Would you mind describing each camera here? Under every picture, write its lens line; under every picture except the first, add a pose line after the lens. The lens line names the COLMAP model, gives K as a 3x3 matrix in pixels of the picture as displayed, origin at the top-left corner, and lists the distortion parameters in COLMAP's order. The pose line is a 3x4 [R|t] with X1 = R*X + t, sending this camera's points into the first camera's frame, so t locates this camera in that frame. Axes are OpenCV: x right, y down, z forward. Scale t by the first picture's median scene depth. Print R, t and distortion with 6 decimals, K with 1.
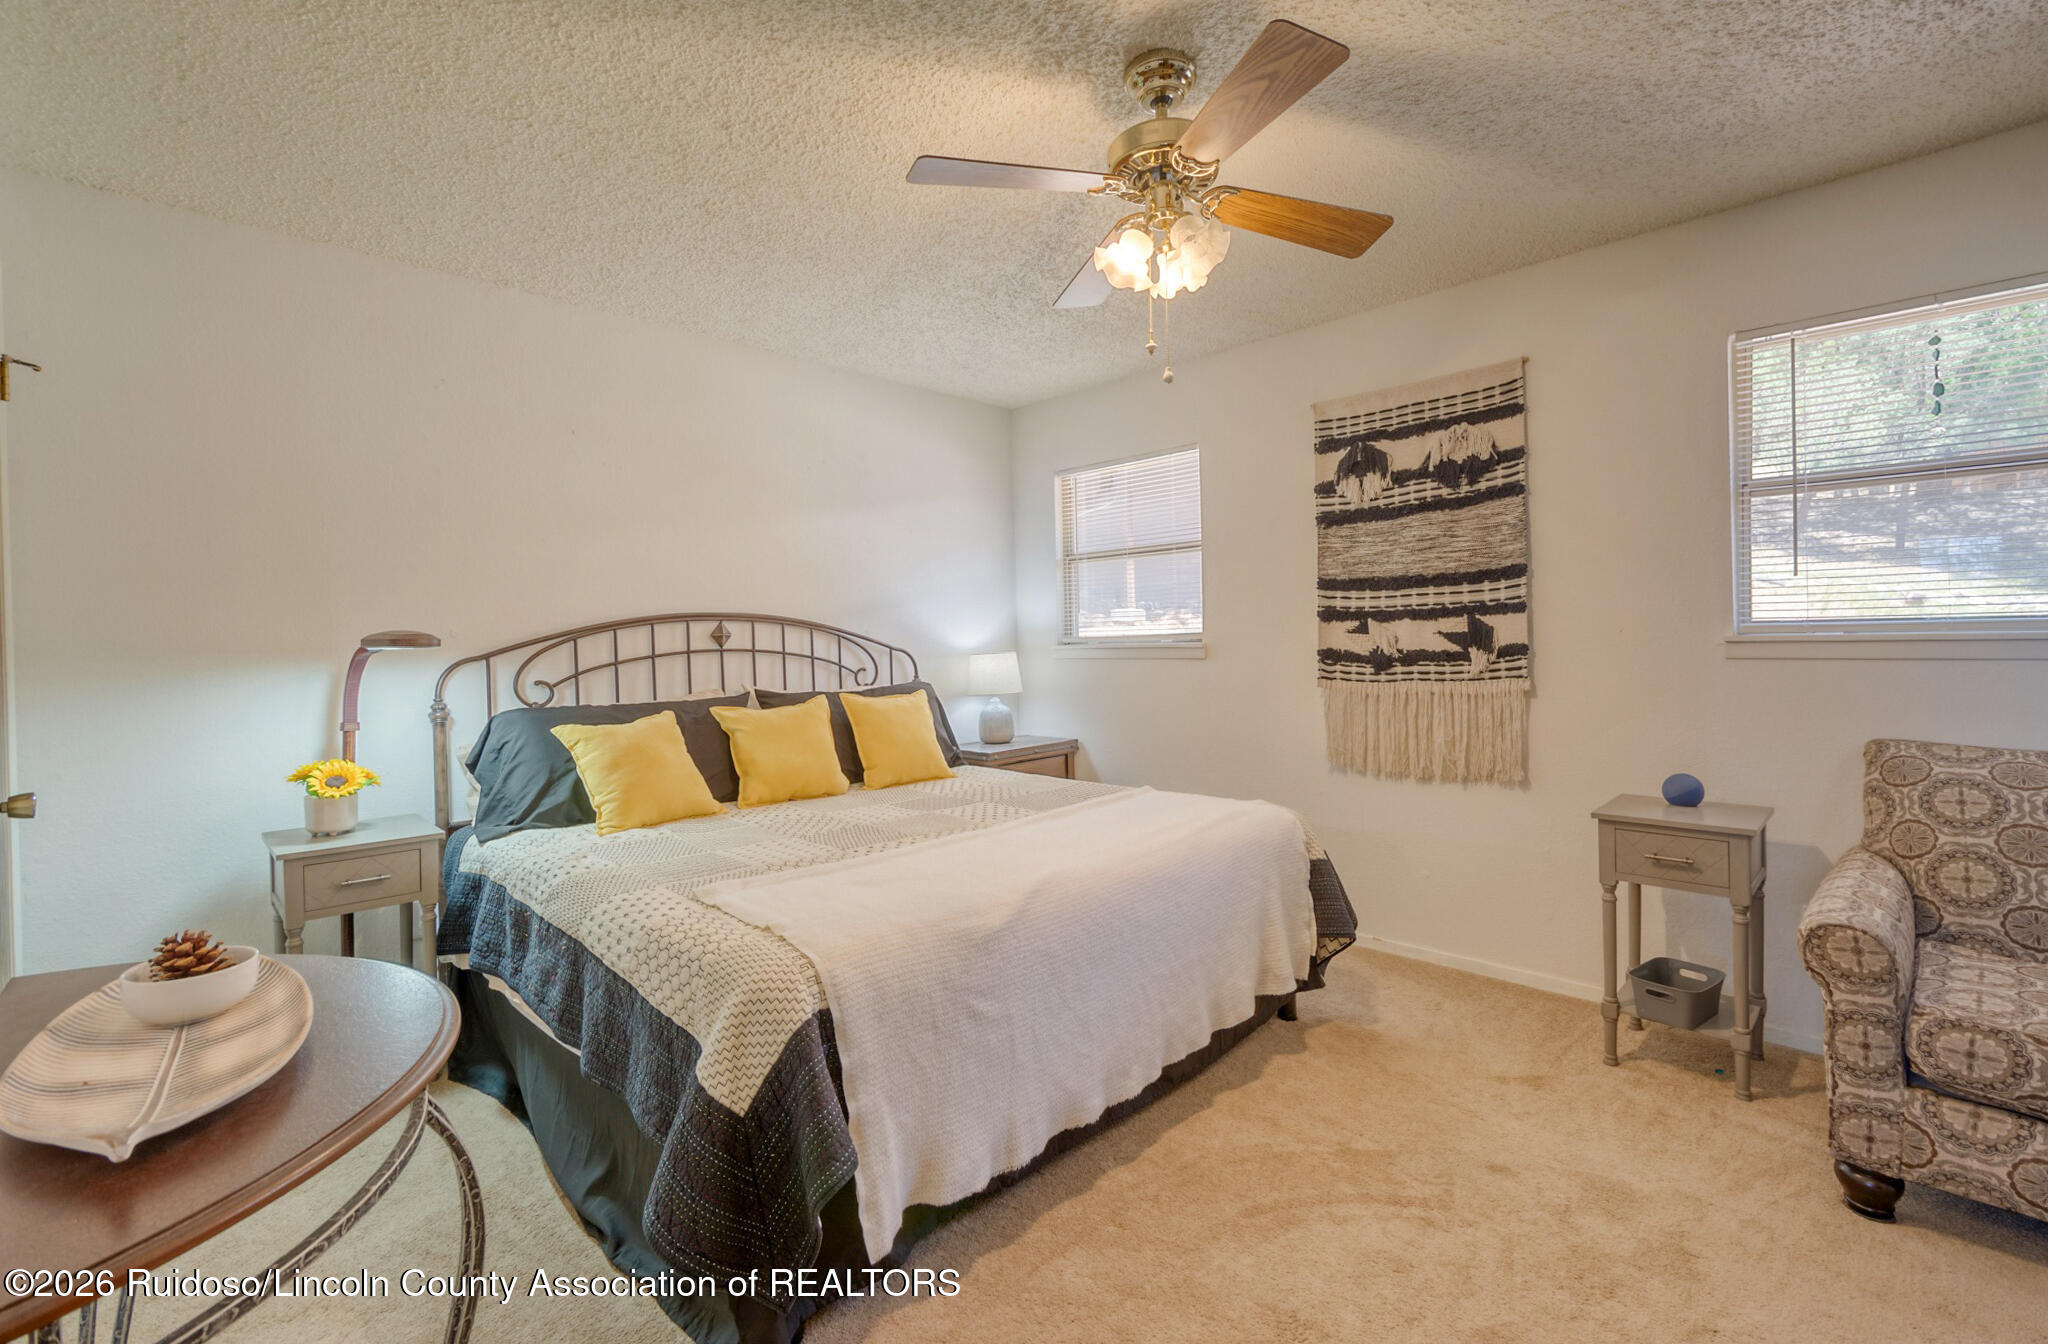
lens RADIAL K [[900.6, 0, 1049.0], [0, 900.6, 651.3], [0, 0, 1]] dist [0.009268, -0.000190]
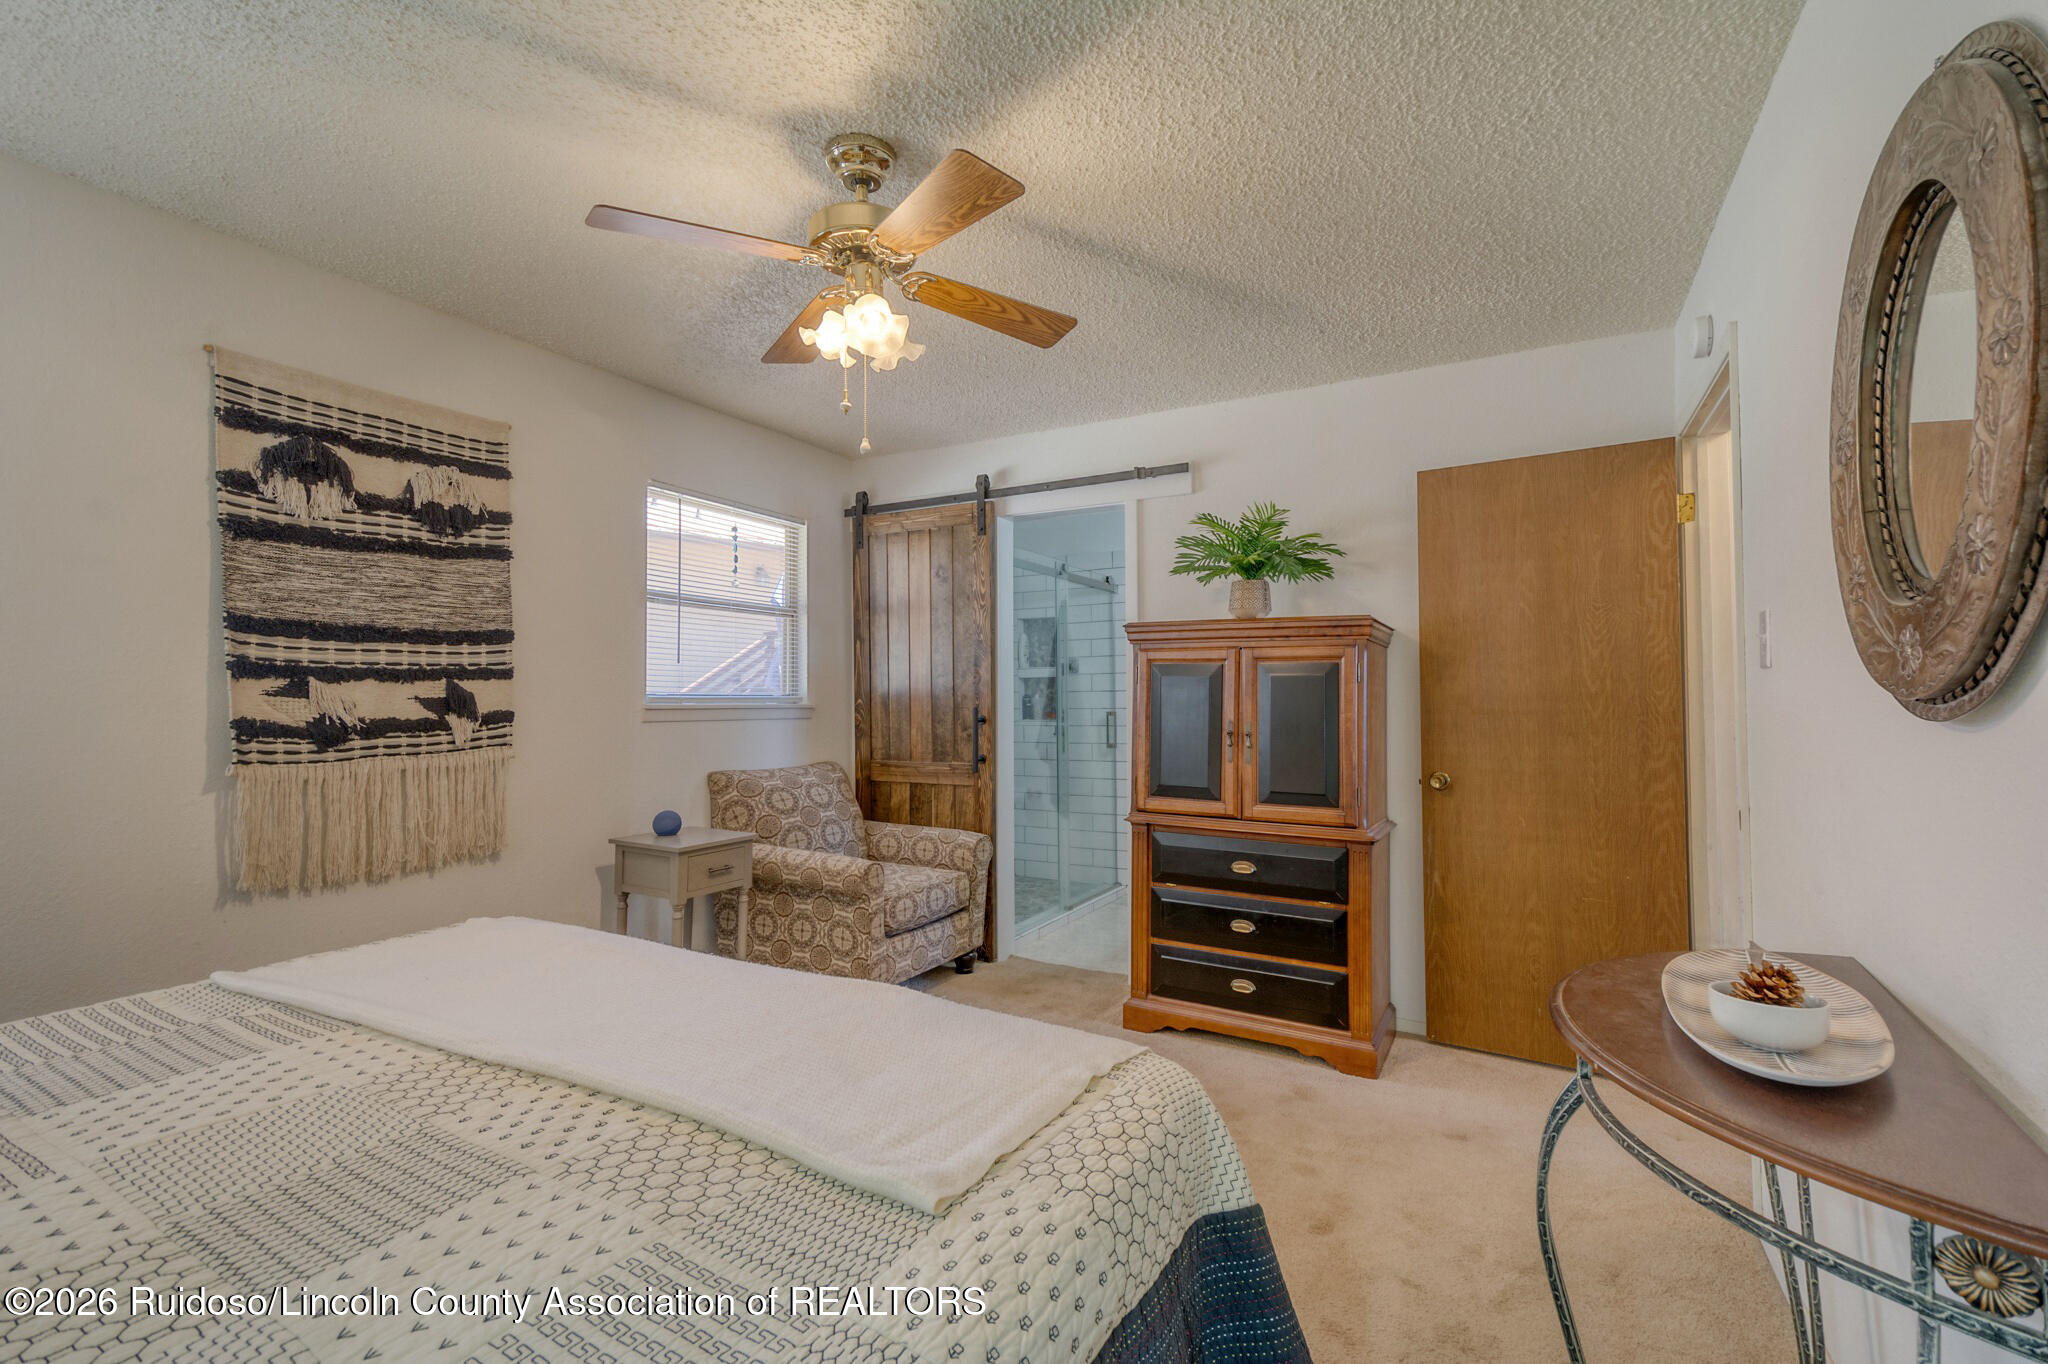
lens RADIAL K [[885.3, 0, 1047.2], [0, 885.3, 673.4], [0, 0, 1]] dist [0.016657, -0.007353]
pose [[-0.276021, 0.044152, 0.960137, -0.536255], [0.013342, 0.999024, -0.042105, -0.000337], [-0.961059, 0.001189, -0.276341, 0.652557]]
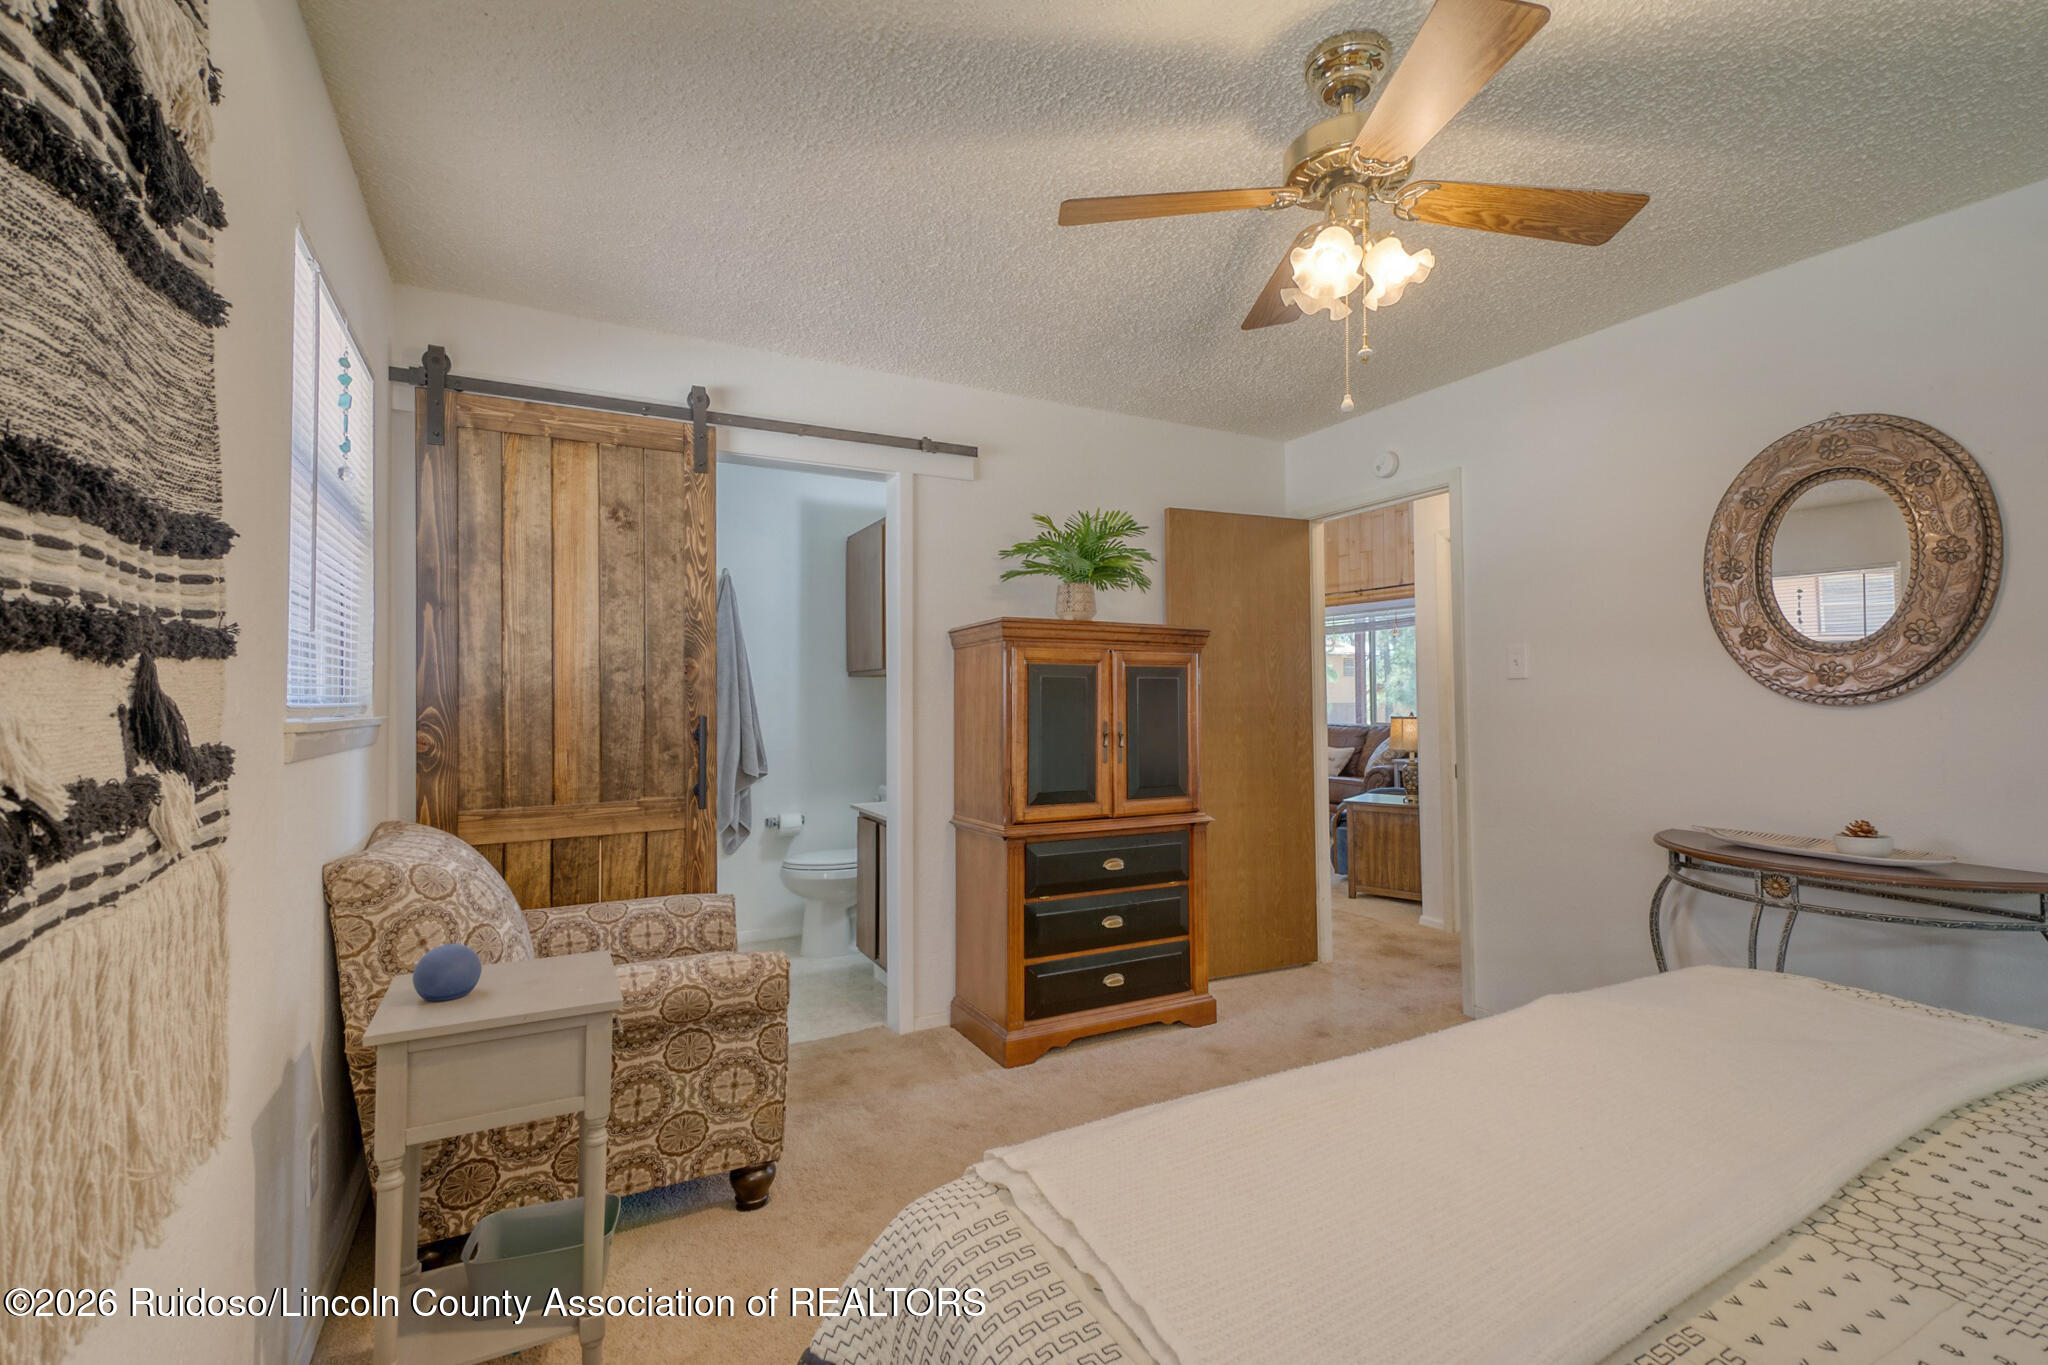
lens RADIAL K [[904.6, 0, 1050.5], [0, 904.6, 672.4], [0, 0, 1]] dist [0.007029, -0.001145]
pose [[-0.957181, 0.032636, 0.287644, 0.100271], [0.026835, 0.999350, -0.024086, -0.018600], [-0.288243, -0.015336, -0.957434, 1.161925]]
